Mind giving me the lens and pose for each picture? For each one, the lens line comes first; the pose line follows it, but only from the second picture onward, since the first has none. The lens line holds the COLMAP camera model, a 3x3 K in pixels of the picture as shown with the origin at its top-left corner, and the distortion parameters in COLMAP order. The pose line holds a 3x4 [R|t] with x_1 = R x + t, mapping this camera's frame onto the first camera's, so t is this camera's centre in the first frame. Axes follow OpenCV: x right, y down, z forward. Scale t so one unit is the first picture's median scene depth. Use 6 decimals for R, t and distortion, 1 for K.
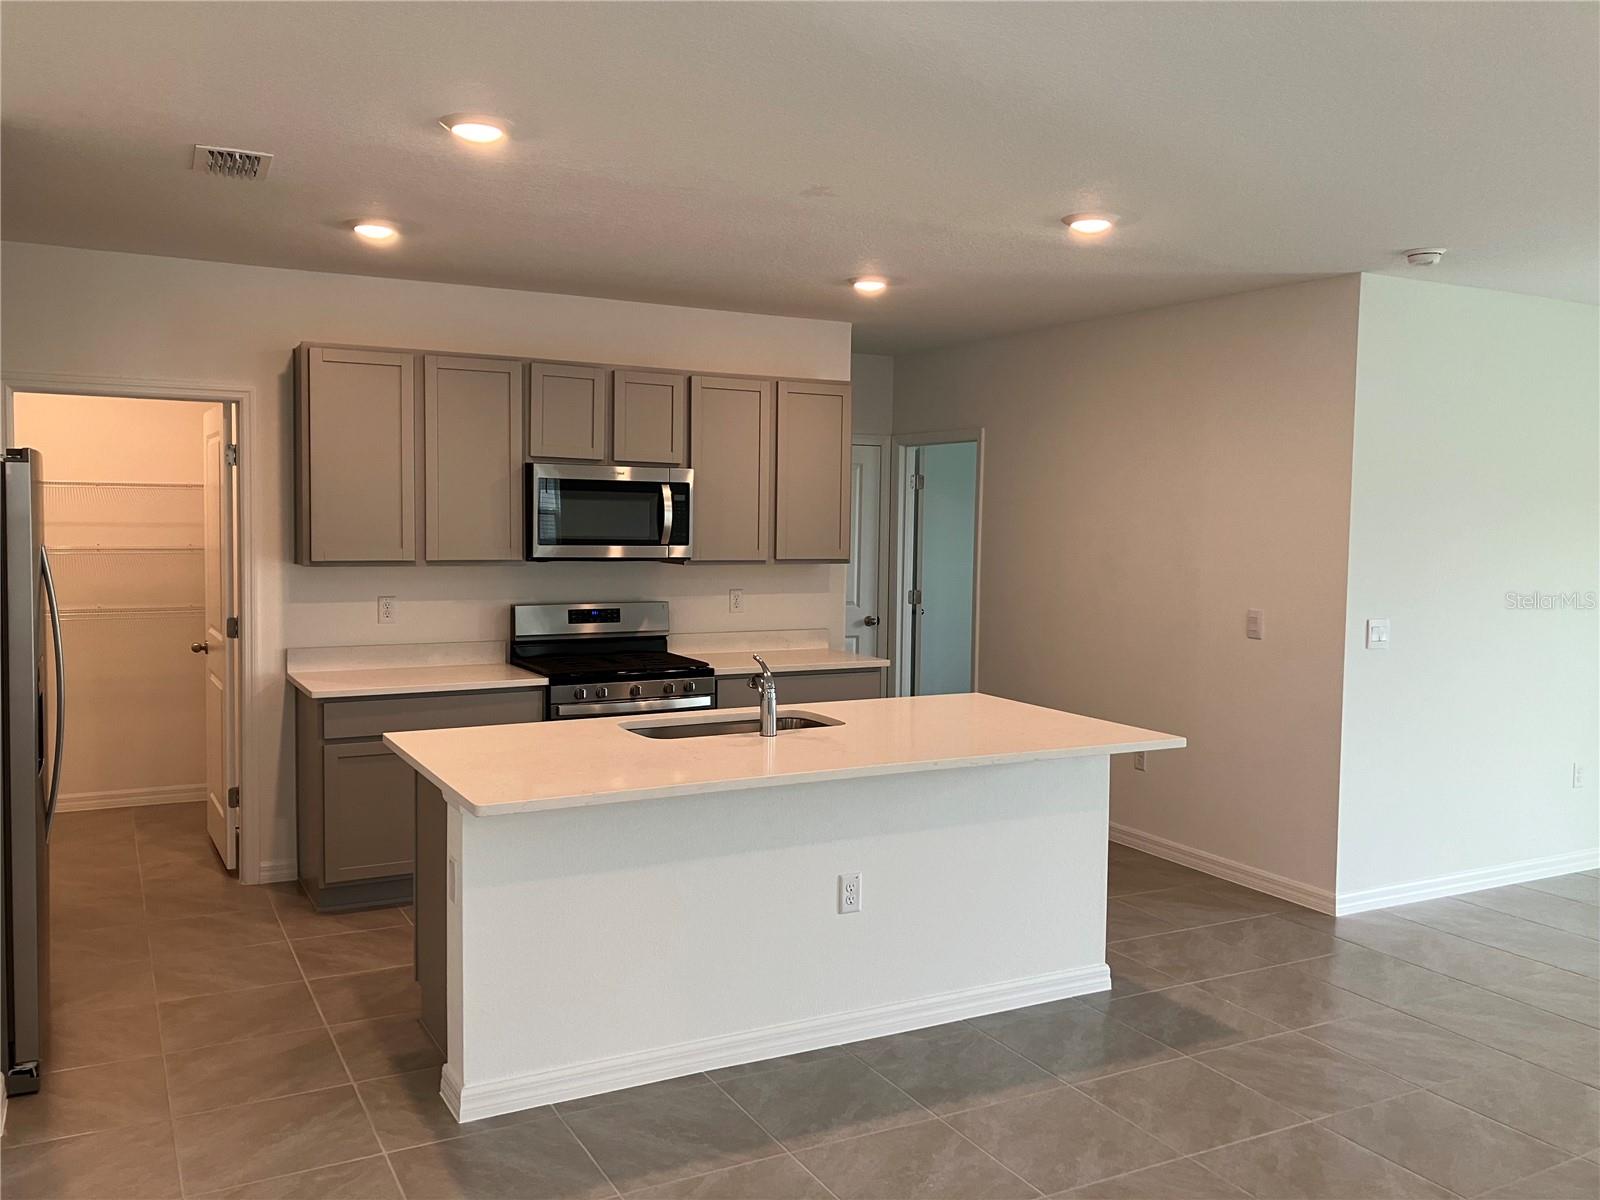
lens RADIAL K [[1308.2, 0, 796.8], [0, 1308.2, 598.1], [0, 0, 1]] dist [0.059146, -0.054597]
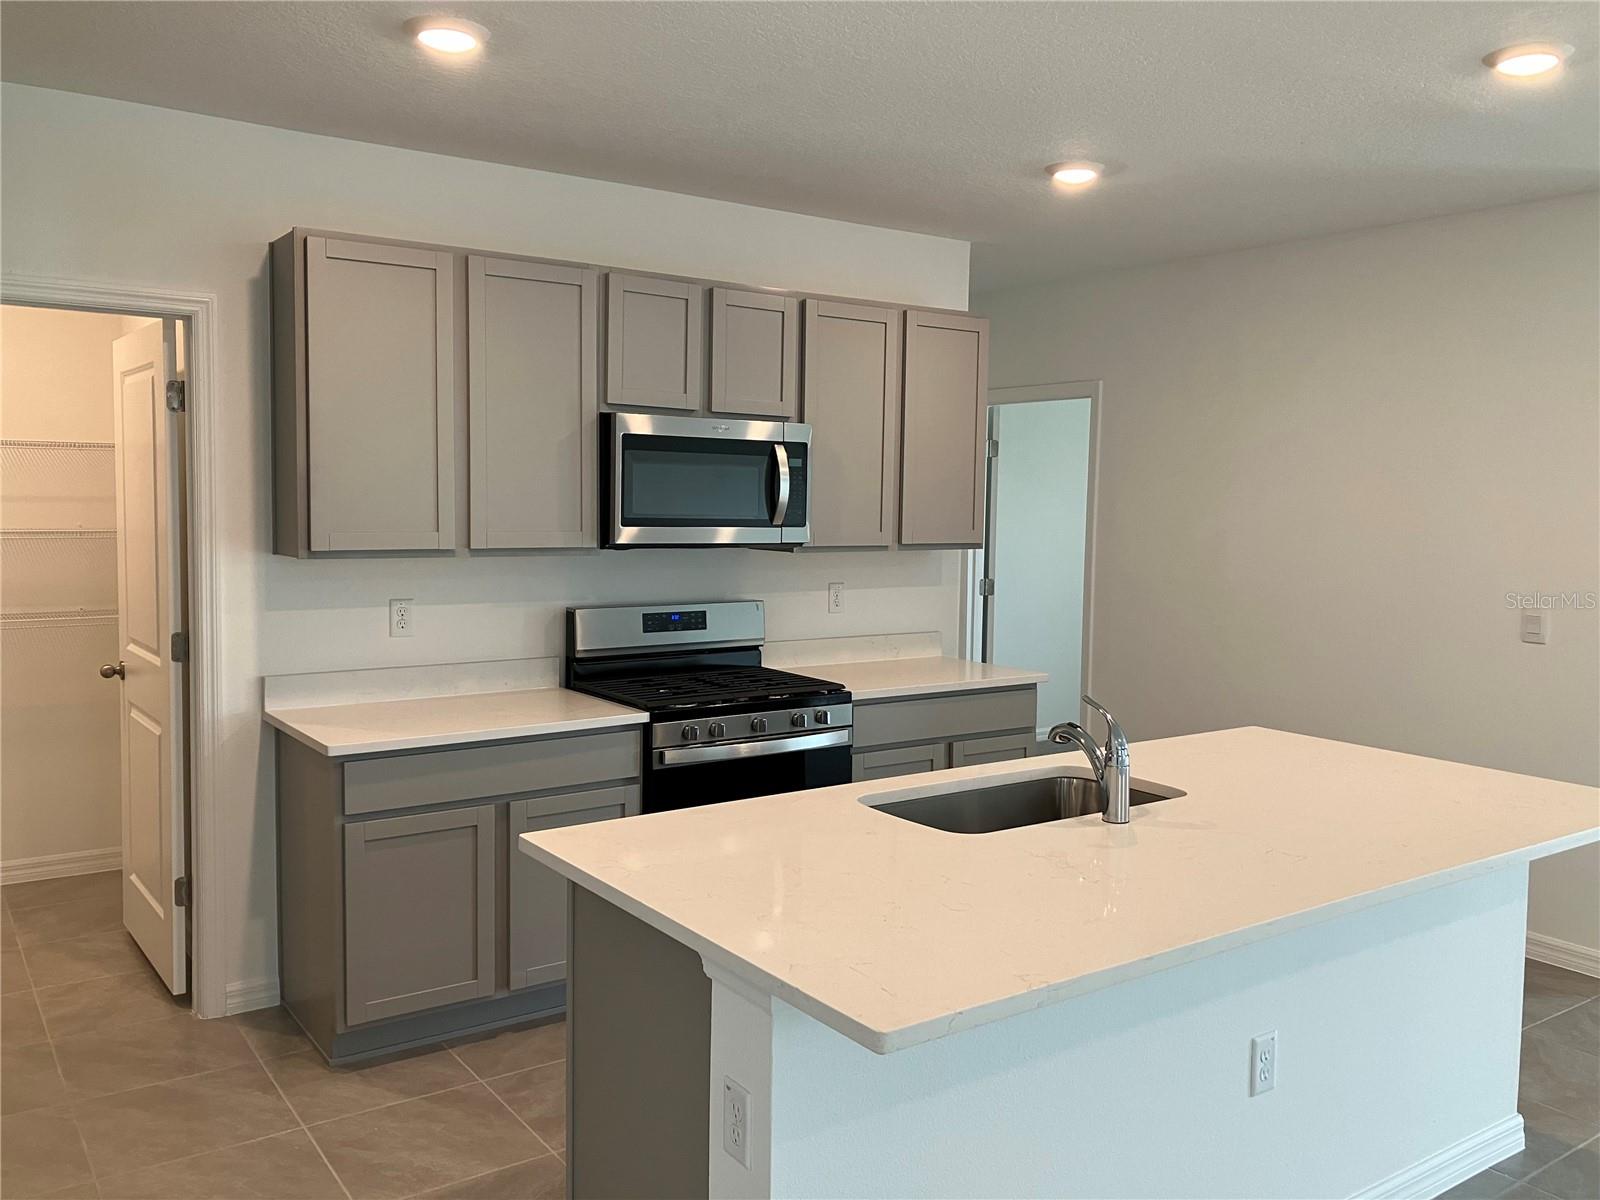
lens RADIAL K [[1308.2, 0, 807.2], [0, 1308.2, 594.3], [0, 0, 1]] dist [0.059146, -0.054597]
pose [[0.992277, -0.008588, 0.123743, -0.185323], [0.007057, 0.999893, 0.012806, -0.011642], [-0.123839, -0.011834, 0.992232, 0.271184]]
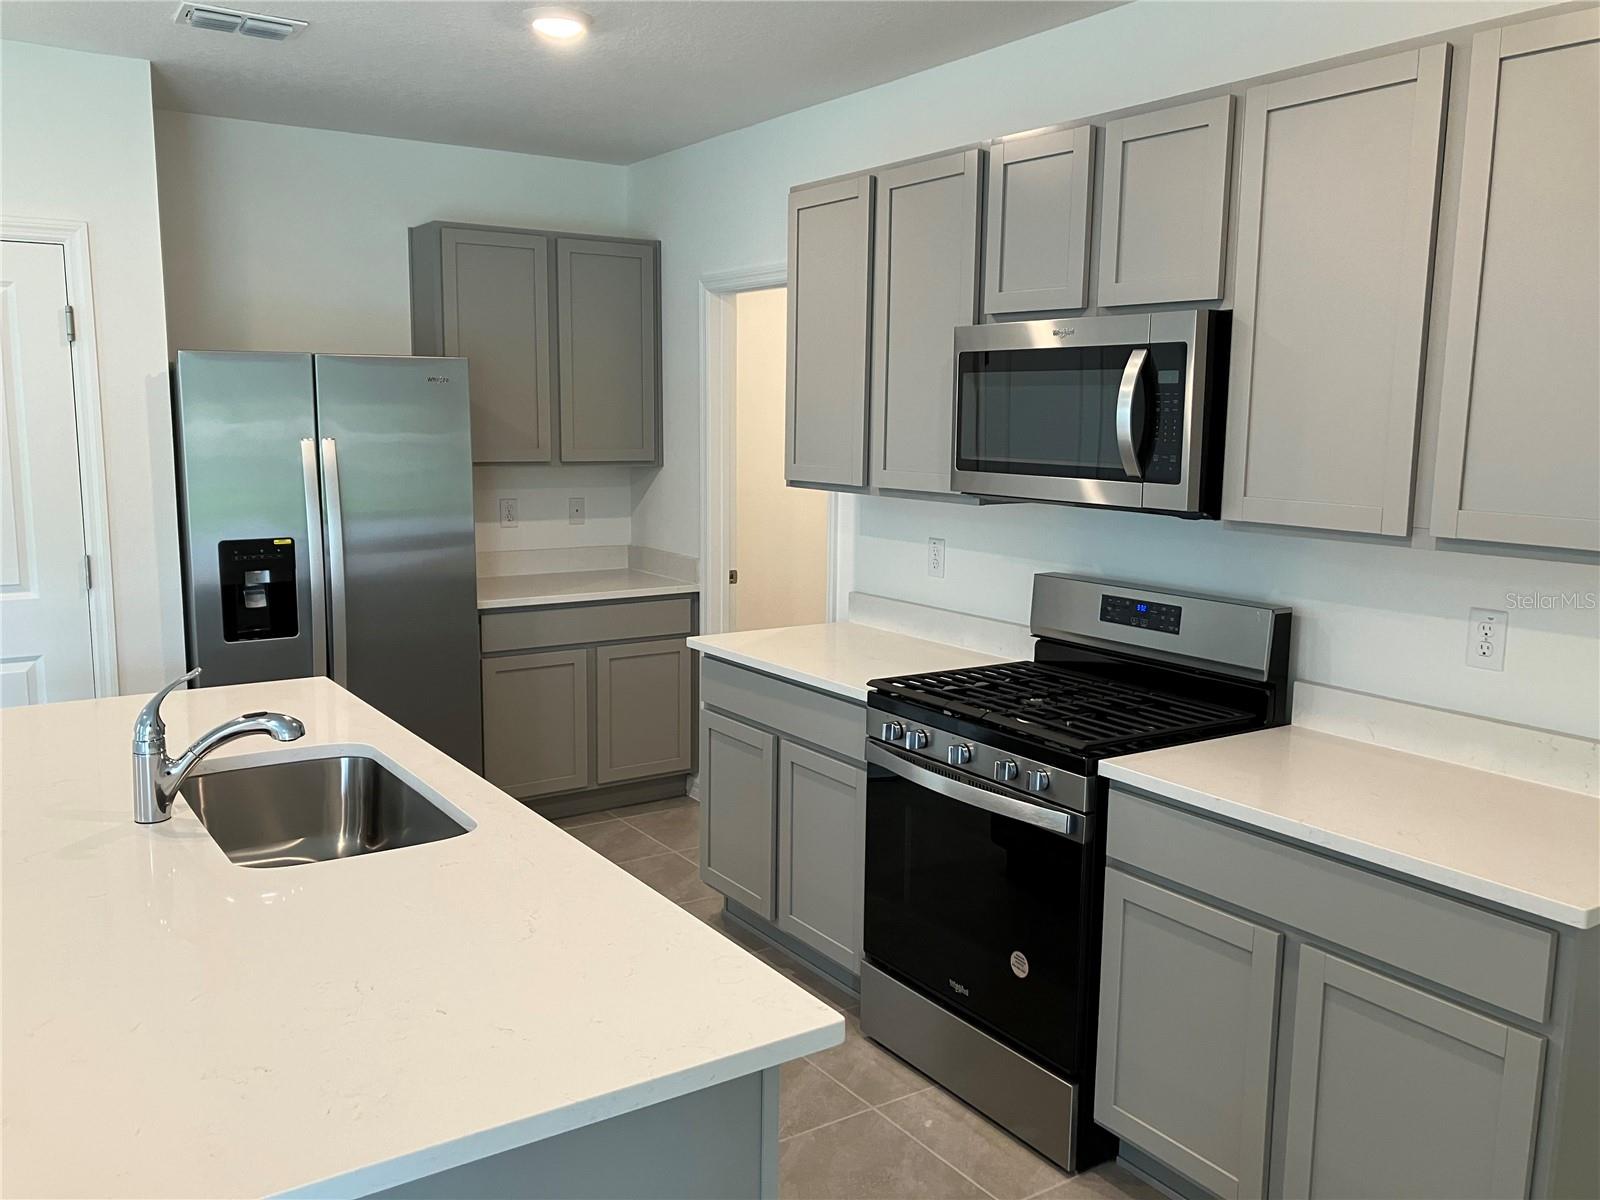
lens RADIAL K [[1308.2, 0, 812.8], [0, 1308.2, 603.9], [0, 0, 1]] dist [0.059146, -0.054597]
pose [[0.089811, 0.128649, -0.987615, 0.377343], [-0.078386, 0.989459, 0.121761, -0.047179], [0.992869, 0.066479, 0.098949, 0.882049]]
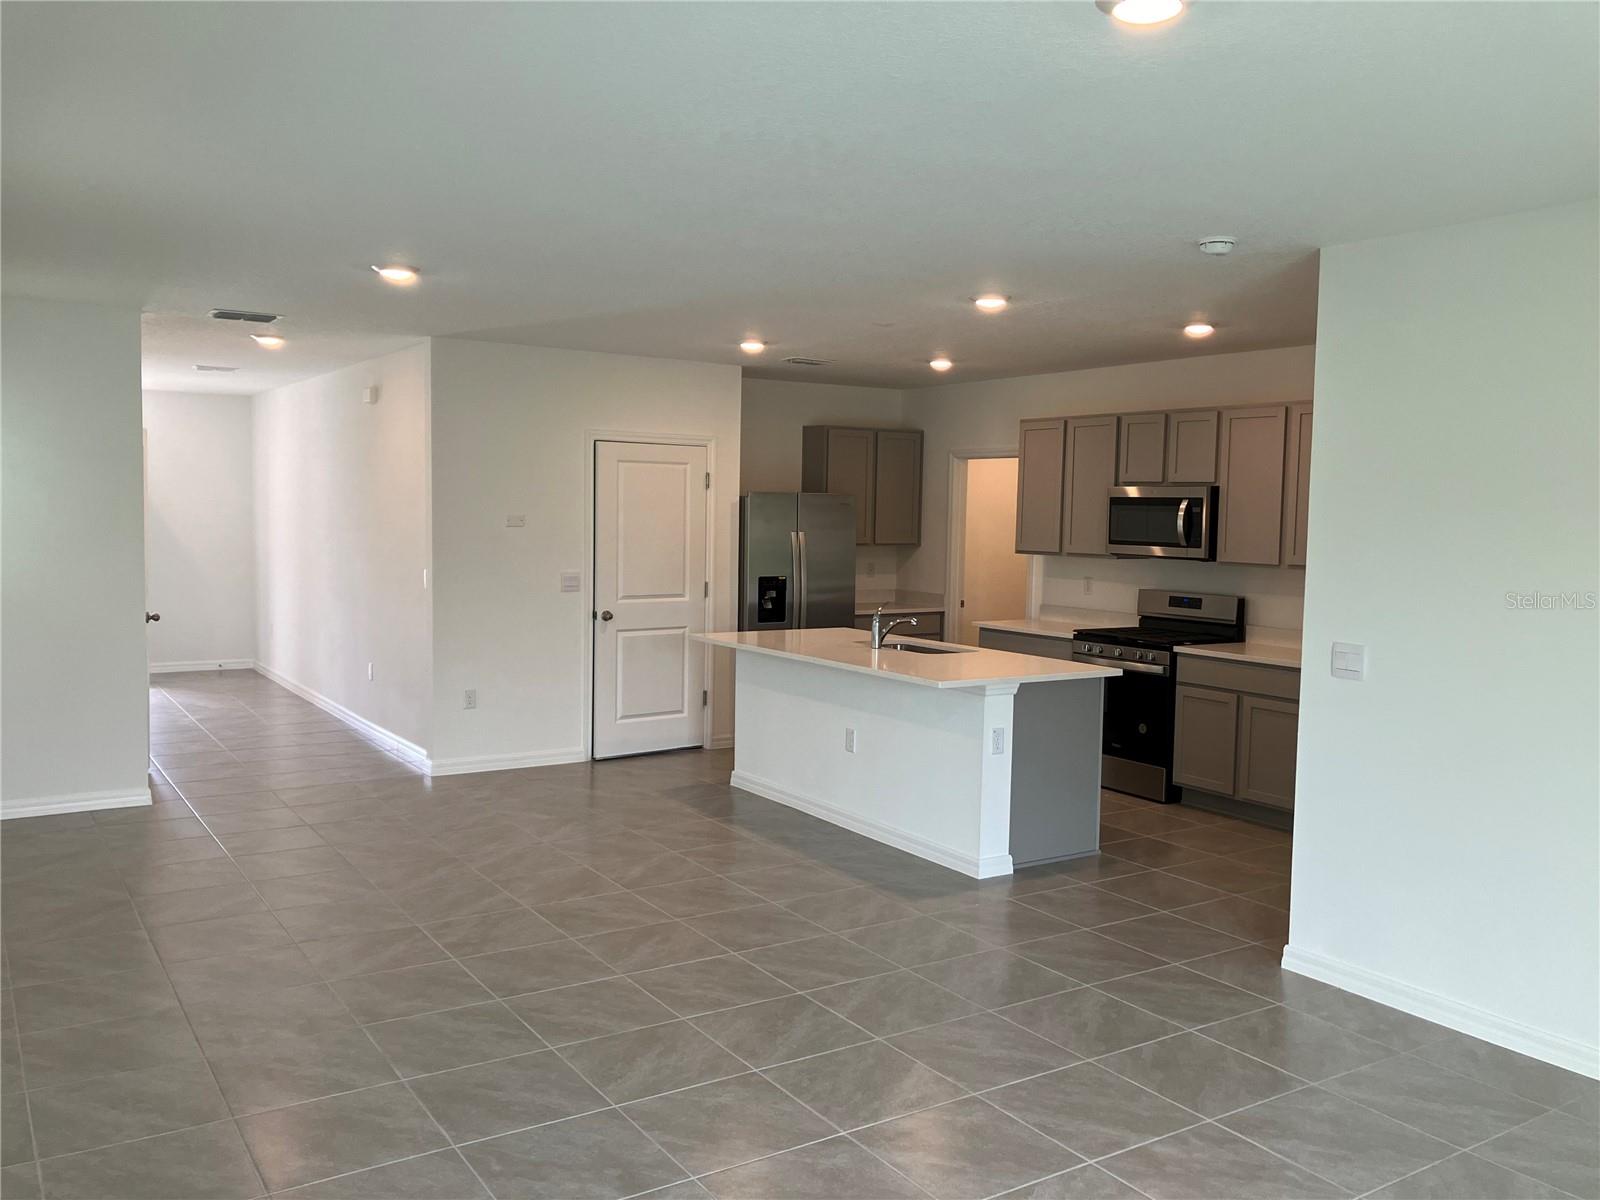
lens RADIAL K [[1308.2, 0, 793.7], [0, 1308.2, 600.0], [0, 0, 1]] dist [0.059146, -0.054597]
pose [[0.069771, 0.053731, -0.996115, 1.200247], [-0.084304, 0.995294, 0.047781, -0.019551], [0.993994, 0.080642, 0.073972, 0.559148]]
